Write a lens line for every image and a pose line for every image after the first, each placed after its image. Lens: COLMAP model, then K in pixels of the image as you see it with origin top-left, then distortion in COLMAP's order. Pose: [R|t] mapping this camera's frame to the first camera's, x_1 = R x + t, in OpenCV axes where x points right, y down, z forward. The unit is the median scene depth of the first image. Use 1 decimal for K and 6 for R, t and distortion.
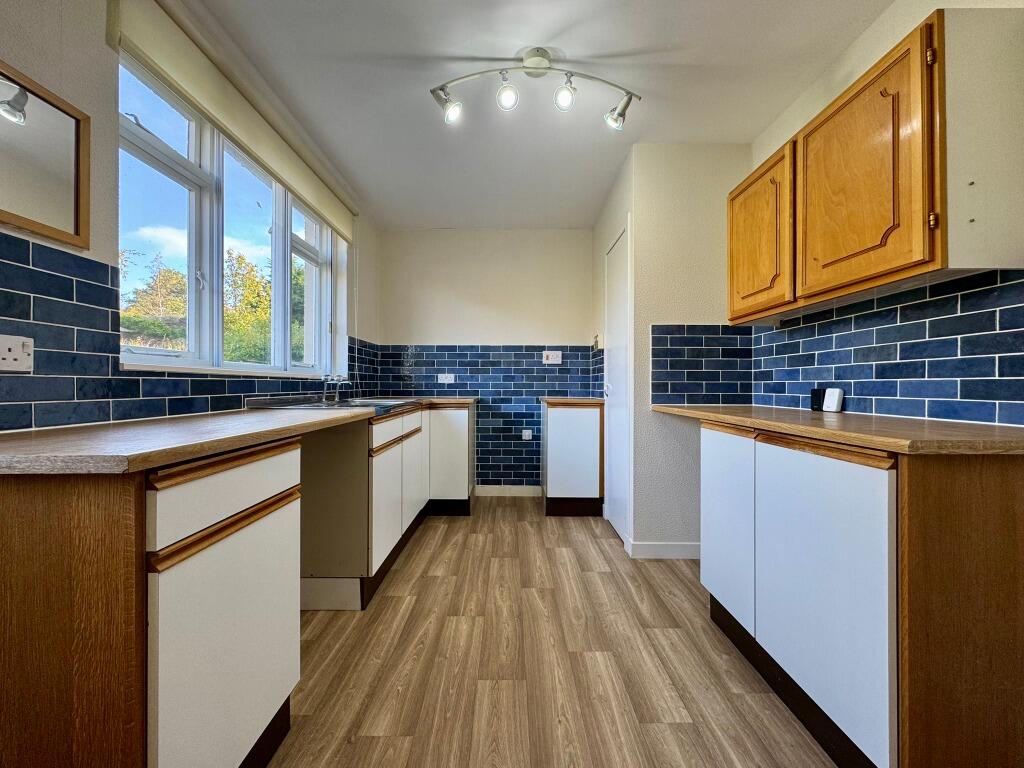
lens RADIAL K [[410.9, 0, 512.0], [0, 410.9, 384.0], [0, 0, 1]] dist [-0.000287, -0.000273]
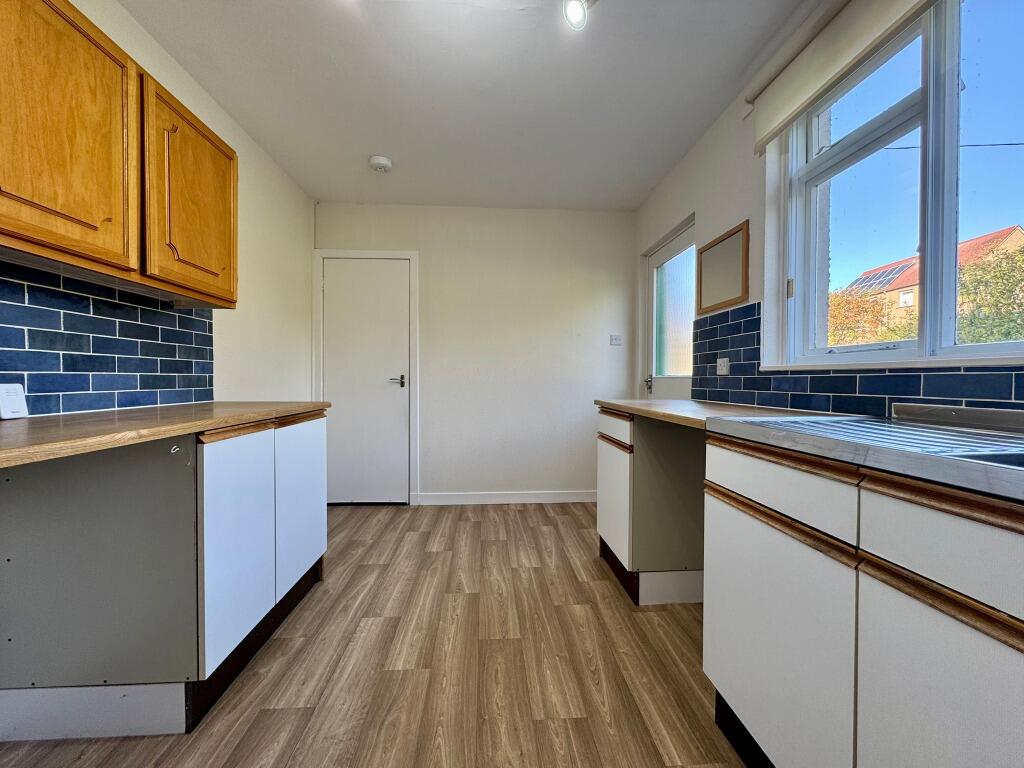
lens RADIAL K [[410.9, 0, 512.0], [0, 410.9, 384.0], [0, 0, 1]] dist [-0.000287, -0.000273]
pose [[-0.998129, -0.004256, -0.060989, 0.013725], [-0.004812, 0.999948, 0.008980, 0.001702], [0.060948, 0.009257, -0.998098, 1.990498]]
